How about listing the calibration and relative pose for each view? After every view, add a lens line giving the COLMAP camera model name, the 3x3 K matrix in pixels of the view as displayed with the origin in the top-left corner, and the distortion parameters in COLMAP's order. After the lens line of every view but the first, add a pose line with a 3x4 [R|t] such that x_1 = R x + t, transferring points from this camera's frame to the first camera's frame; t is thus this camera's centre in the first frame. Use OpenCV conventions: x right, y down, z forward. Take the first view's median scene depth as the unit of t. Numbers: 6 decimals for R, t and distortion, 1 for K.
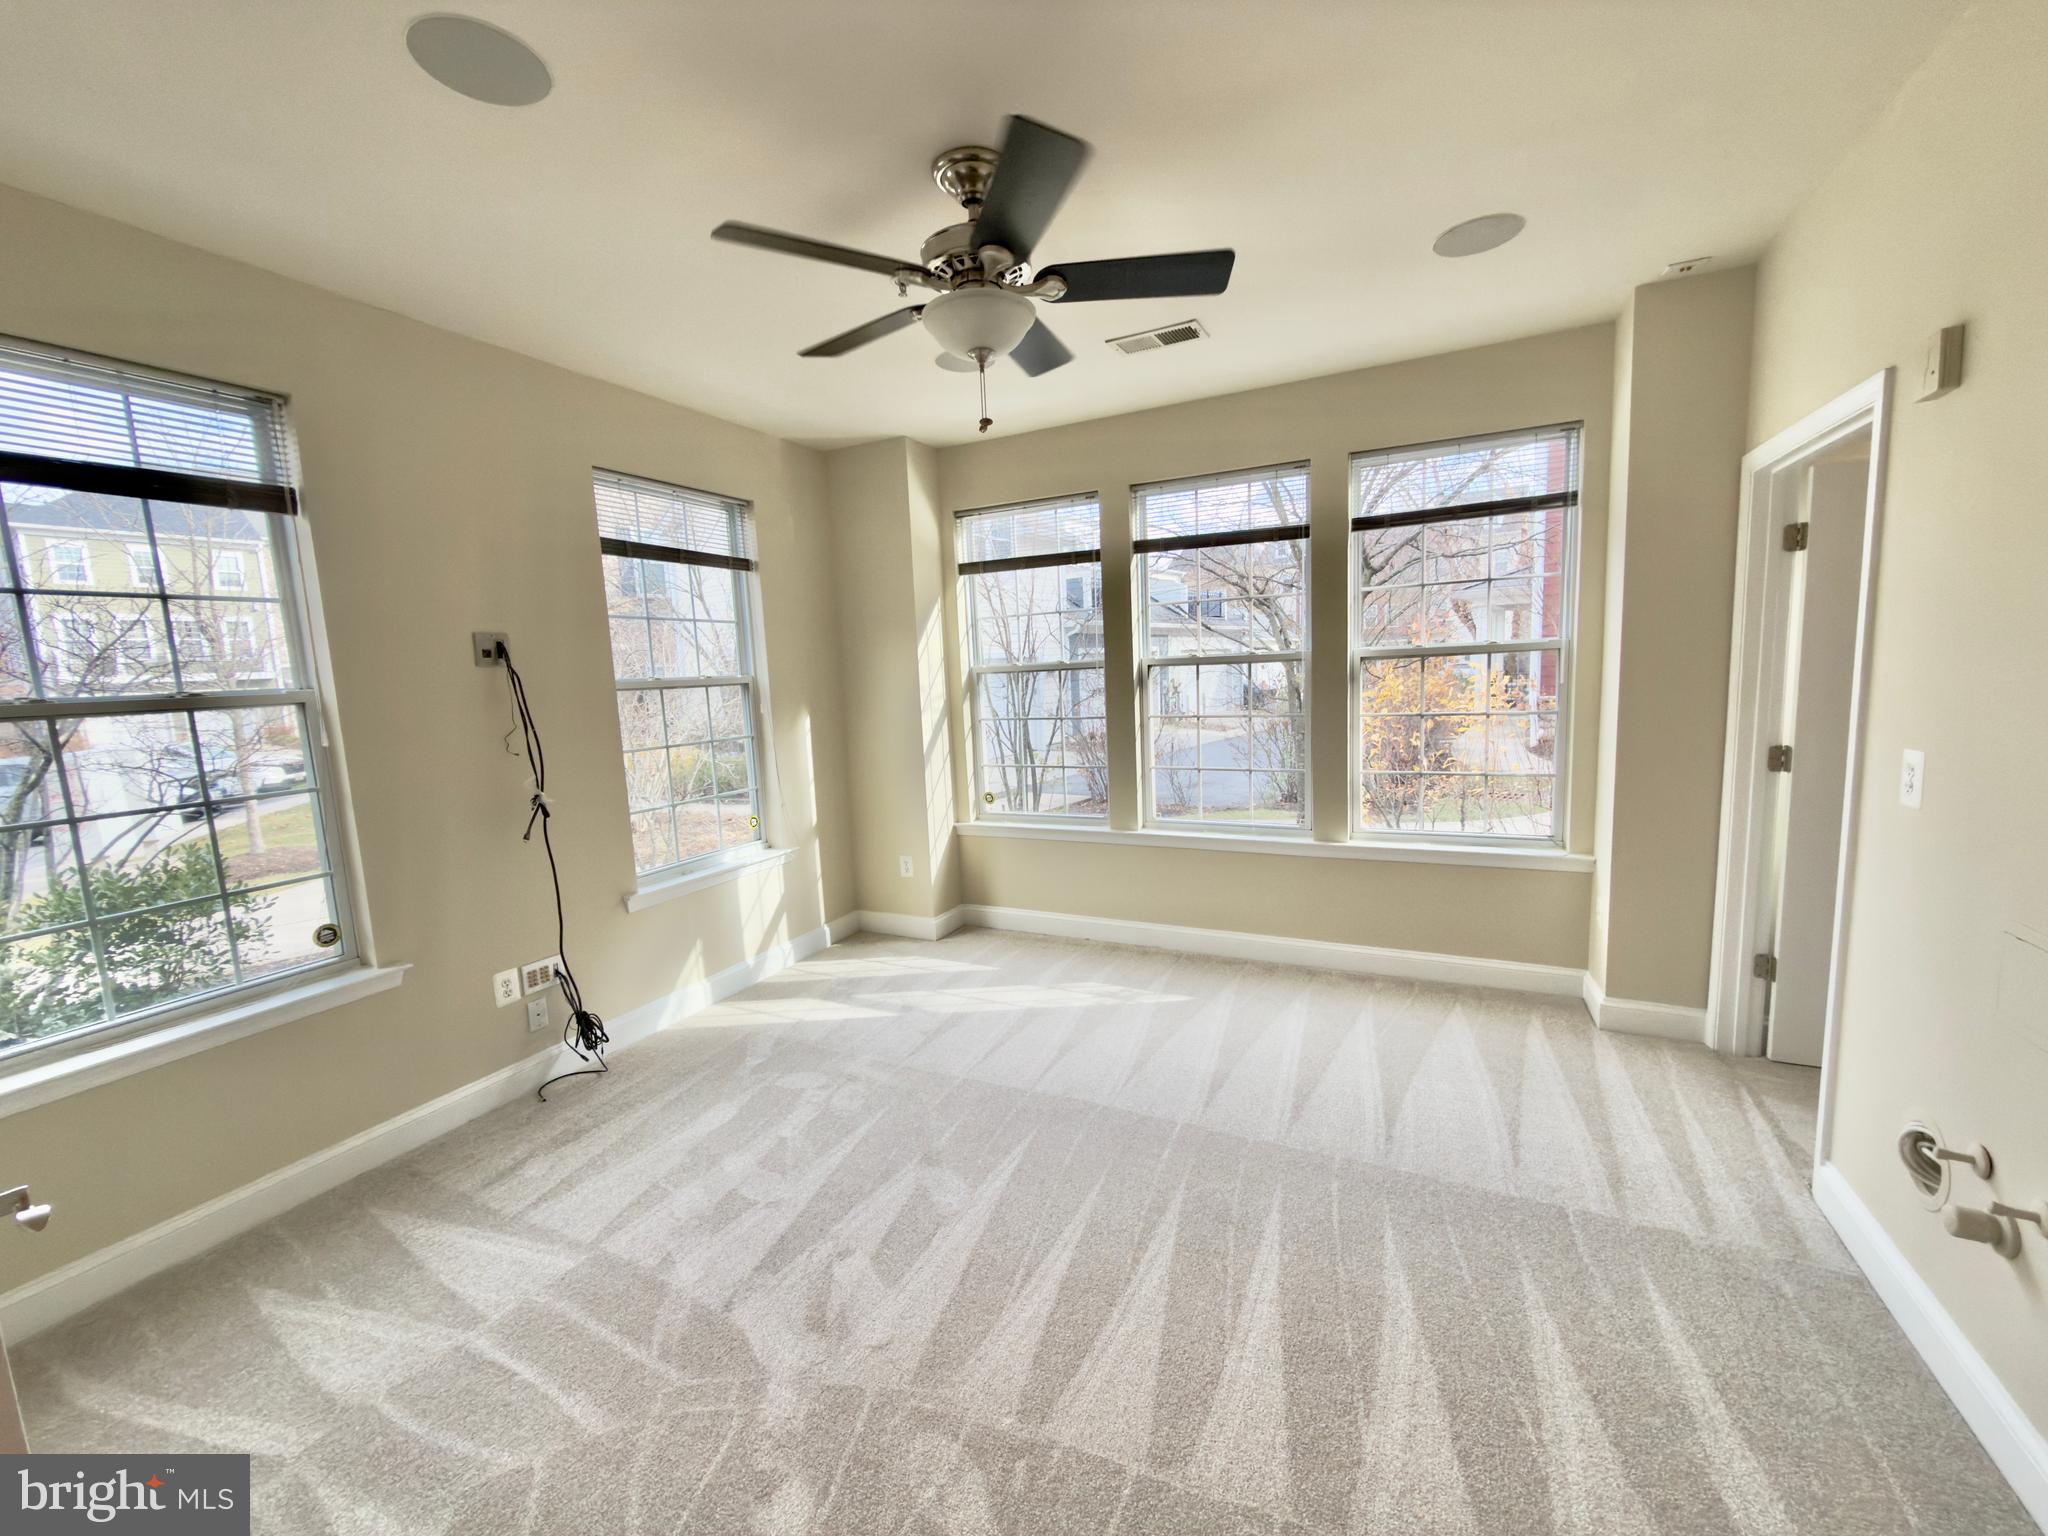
lens RADIAL K [[815.0, 0, 1029.2], [0, 815.0, 769.3], [0, 0, 1]] dist [0.001625, 0.000294]
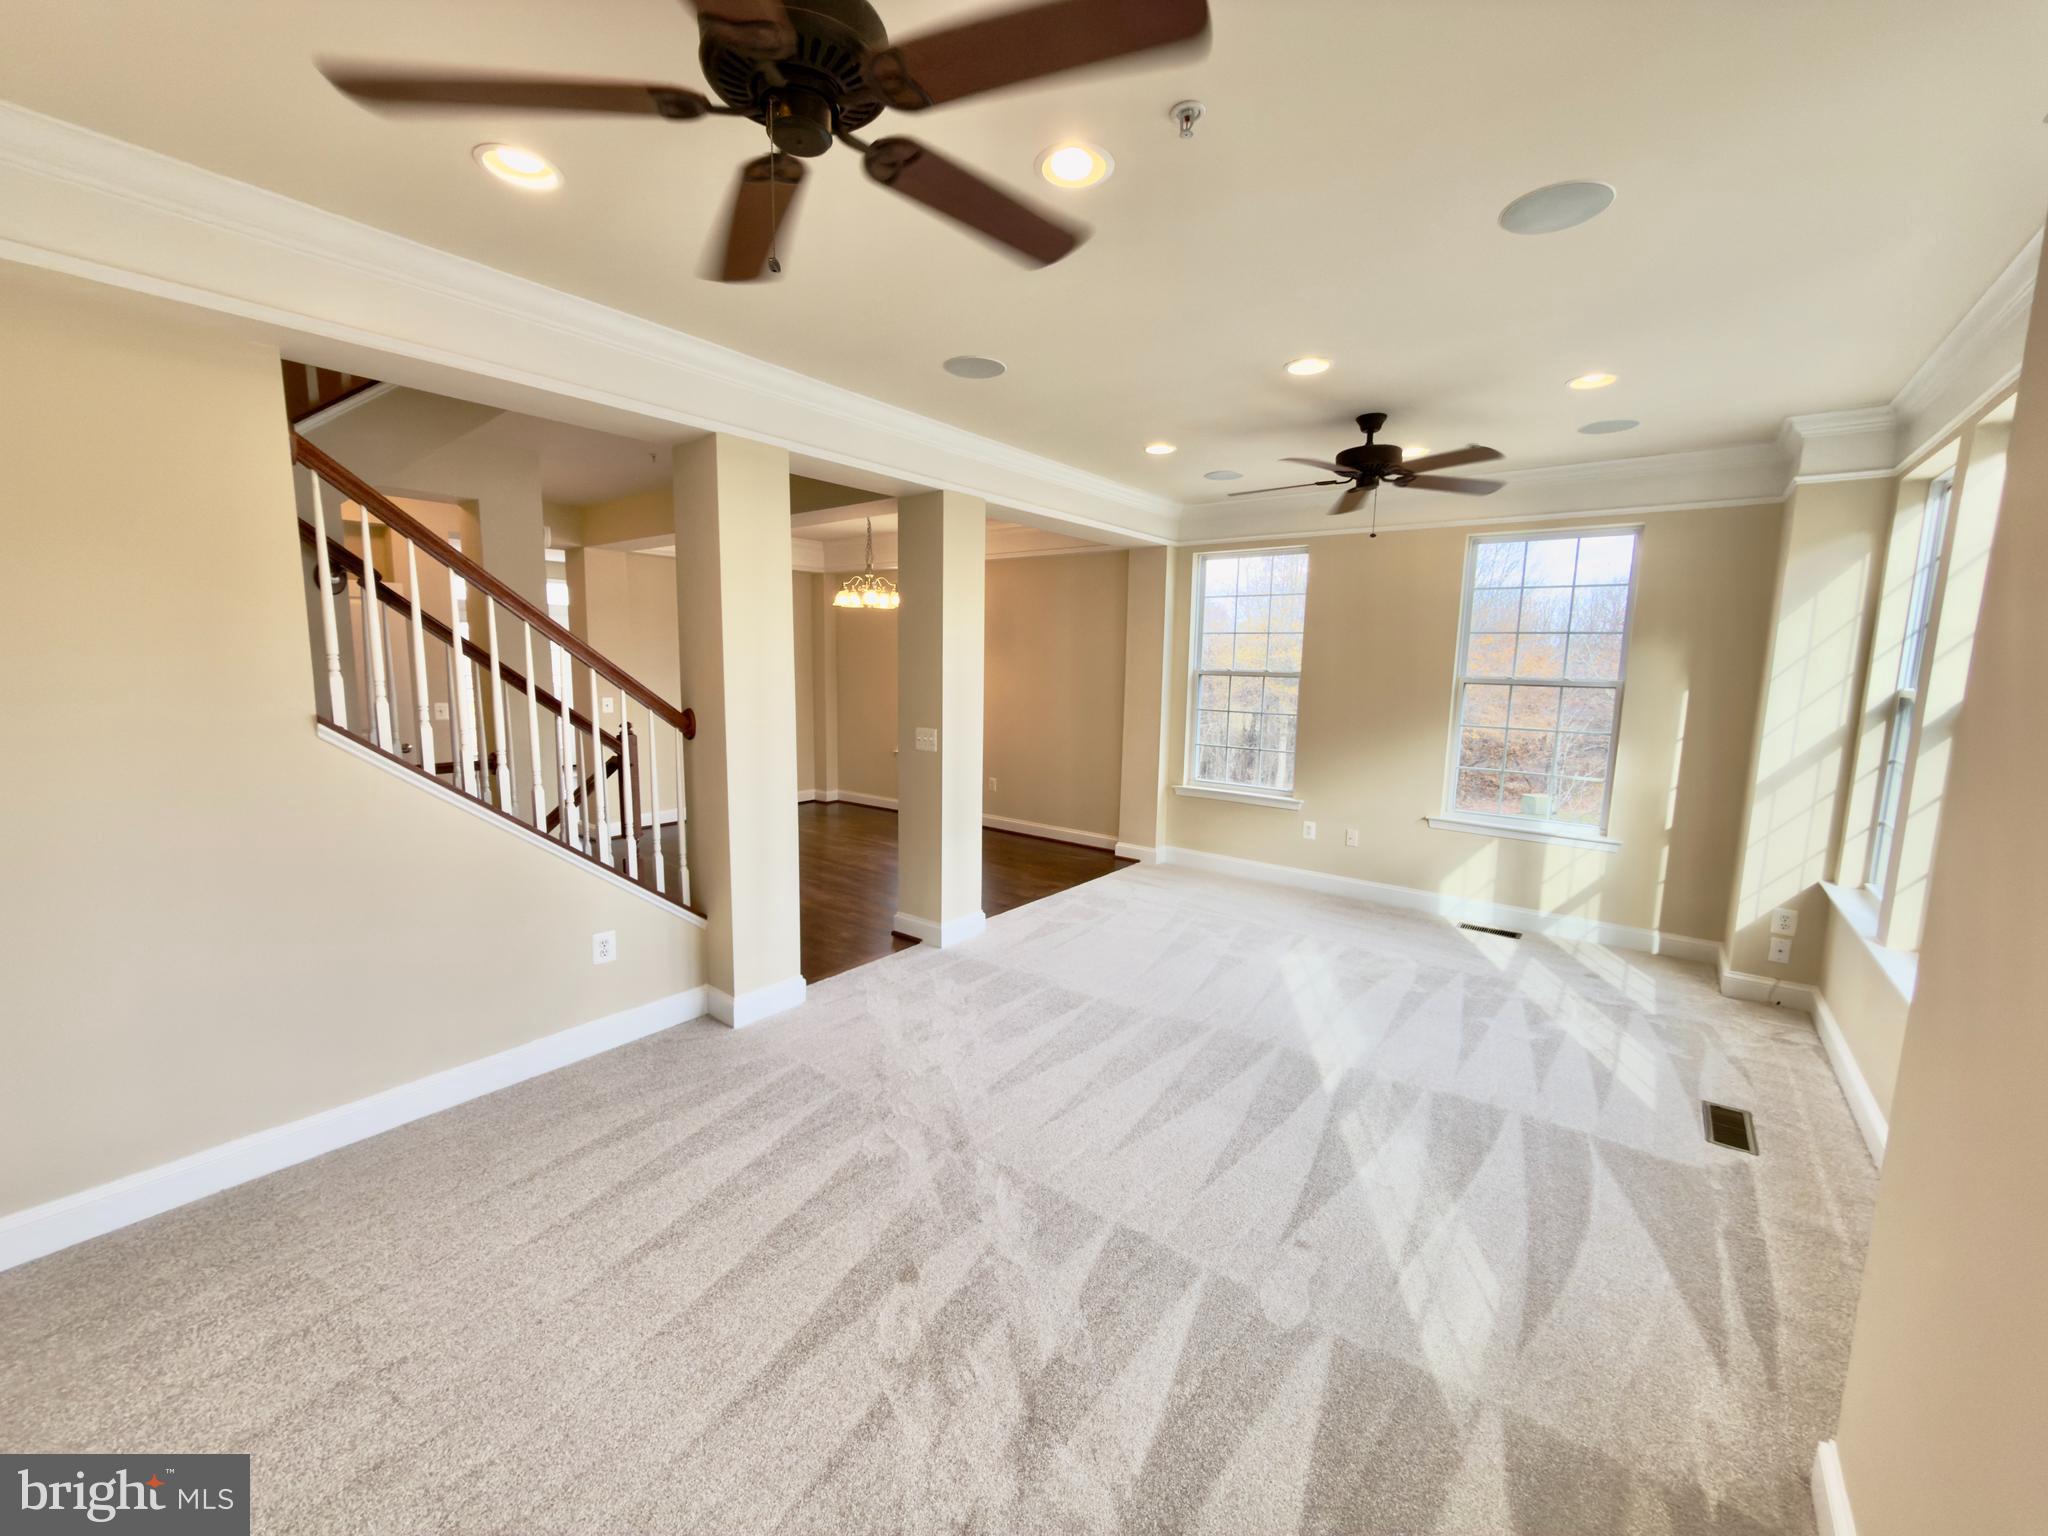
lens RADIAL K [[815.0, 0, 1029.2], [0, 815.0, 769.3], [0, 0, 1]] dist [0.001625, 0.000294]
pose [[-0.209688, 0.160698, -0.964473, 0.910259], [-0.141232, 0.971080, 0.192504, -0.095284], [0.967515, 0.176581, -0.180928, 0.421698]]
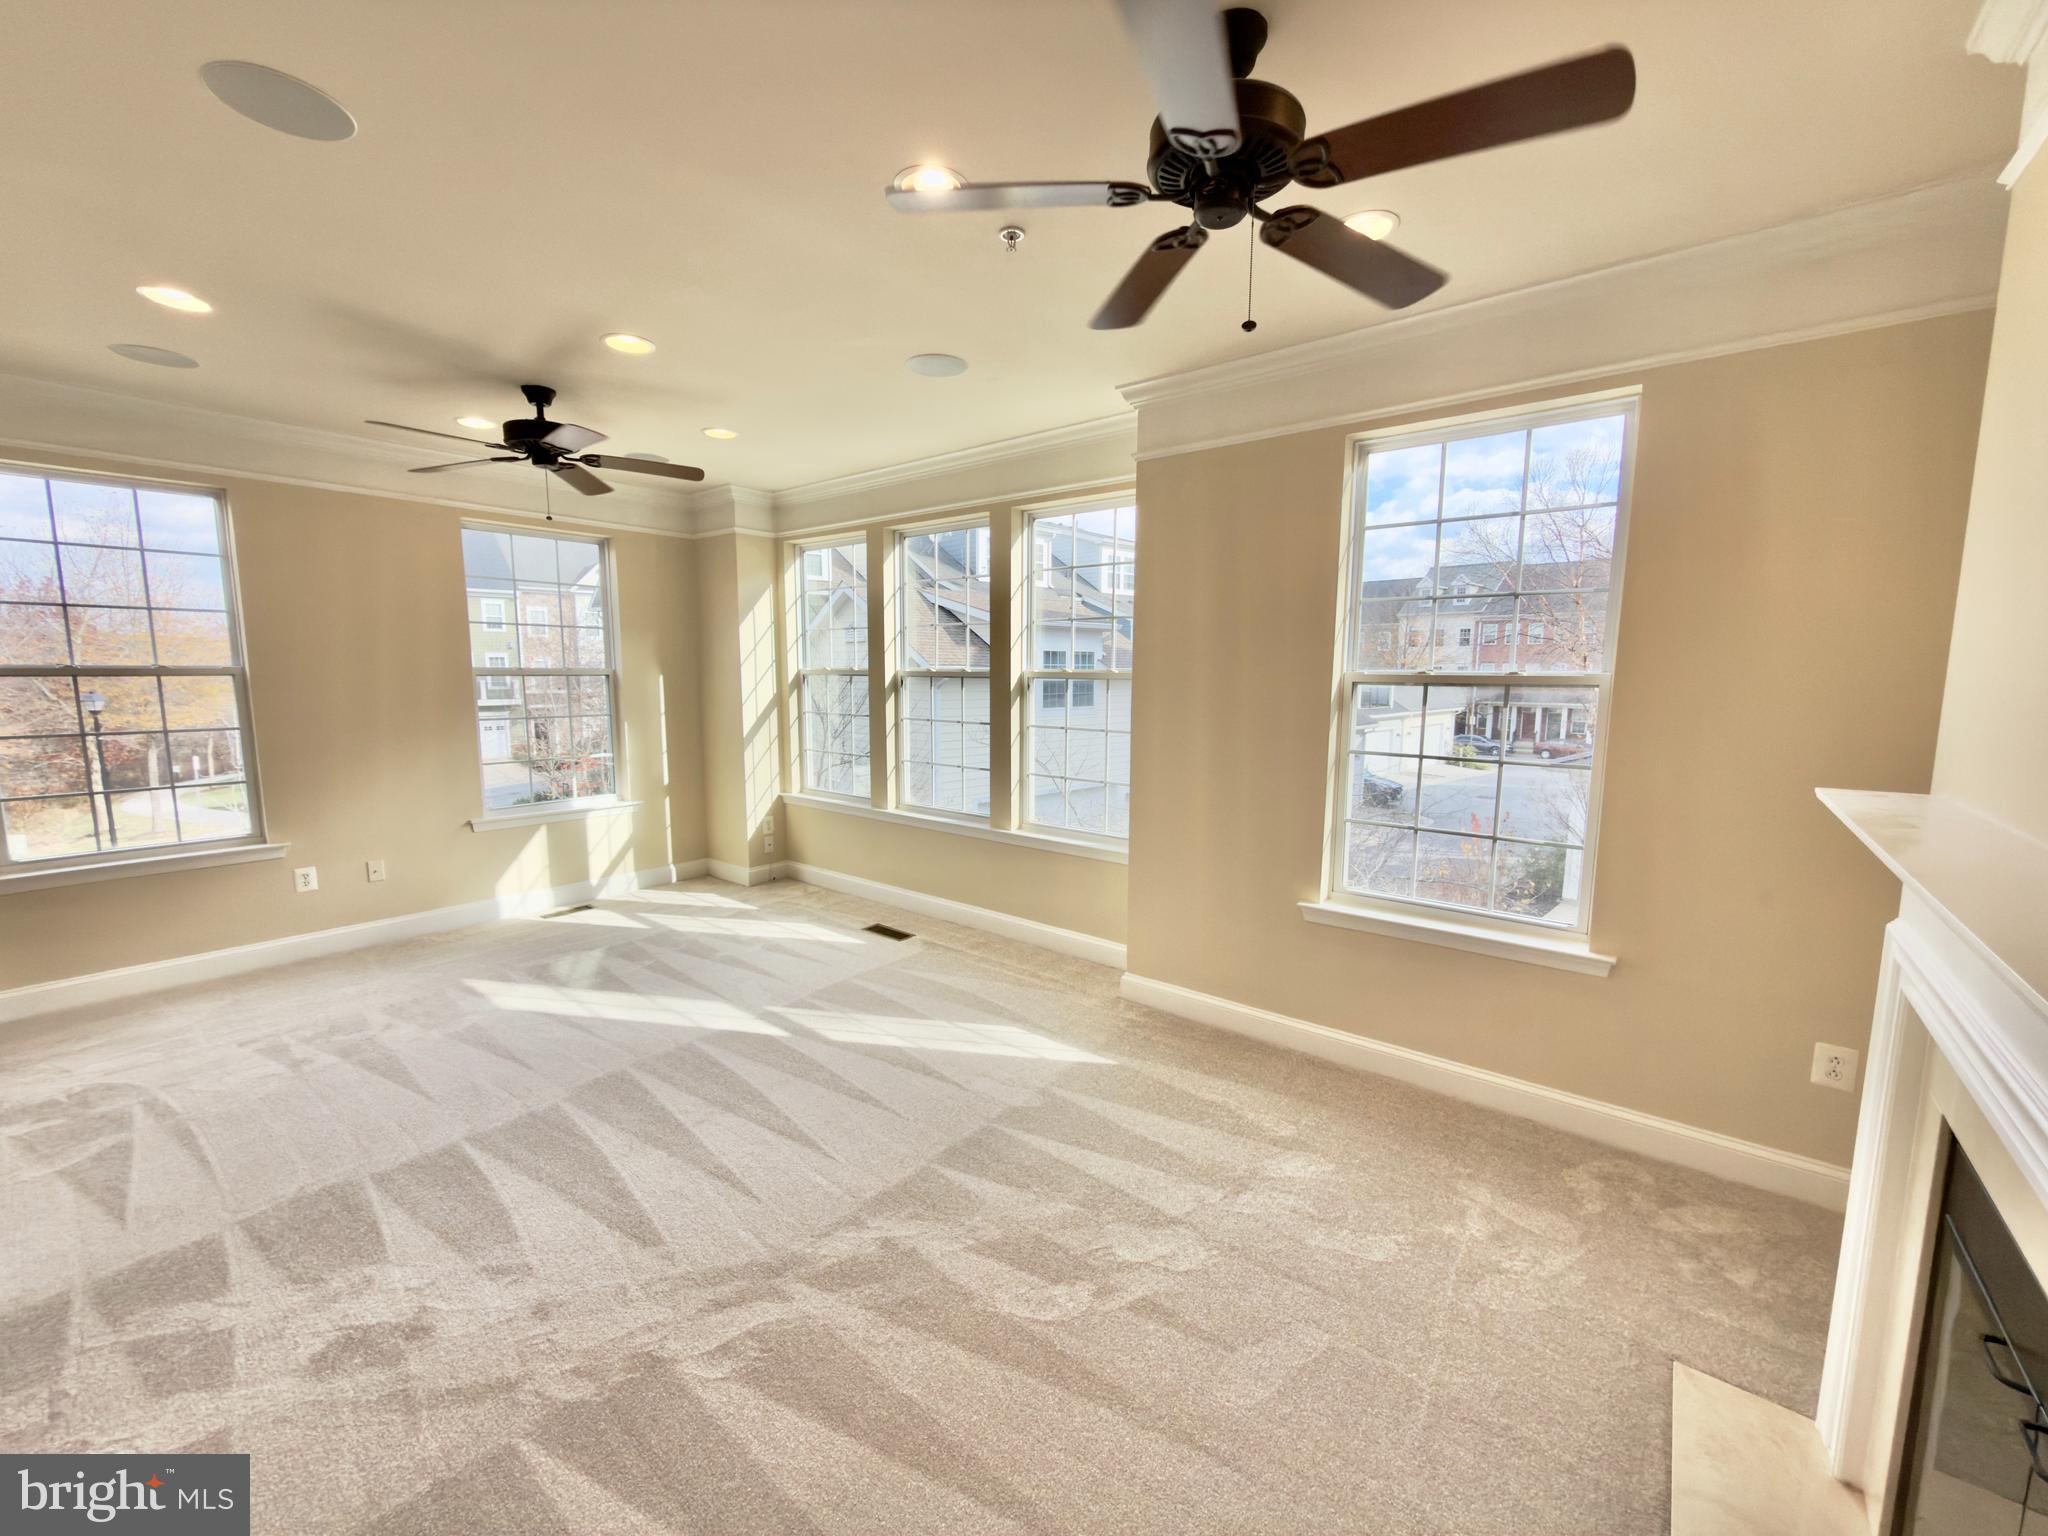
lens RADIAL K [[815.0, 0, 1029.2], [0, 815.0, 769.3], [0, 0, 1]] dist [0.001625, 0.000294]
pose [[0.972300, 0.067184, -0.223873, 0.612130], [-0.067879, 0.997683, 0.004600, -0.004050], [0.223663, 0.010723, 0.974607, -0.137571]]
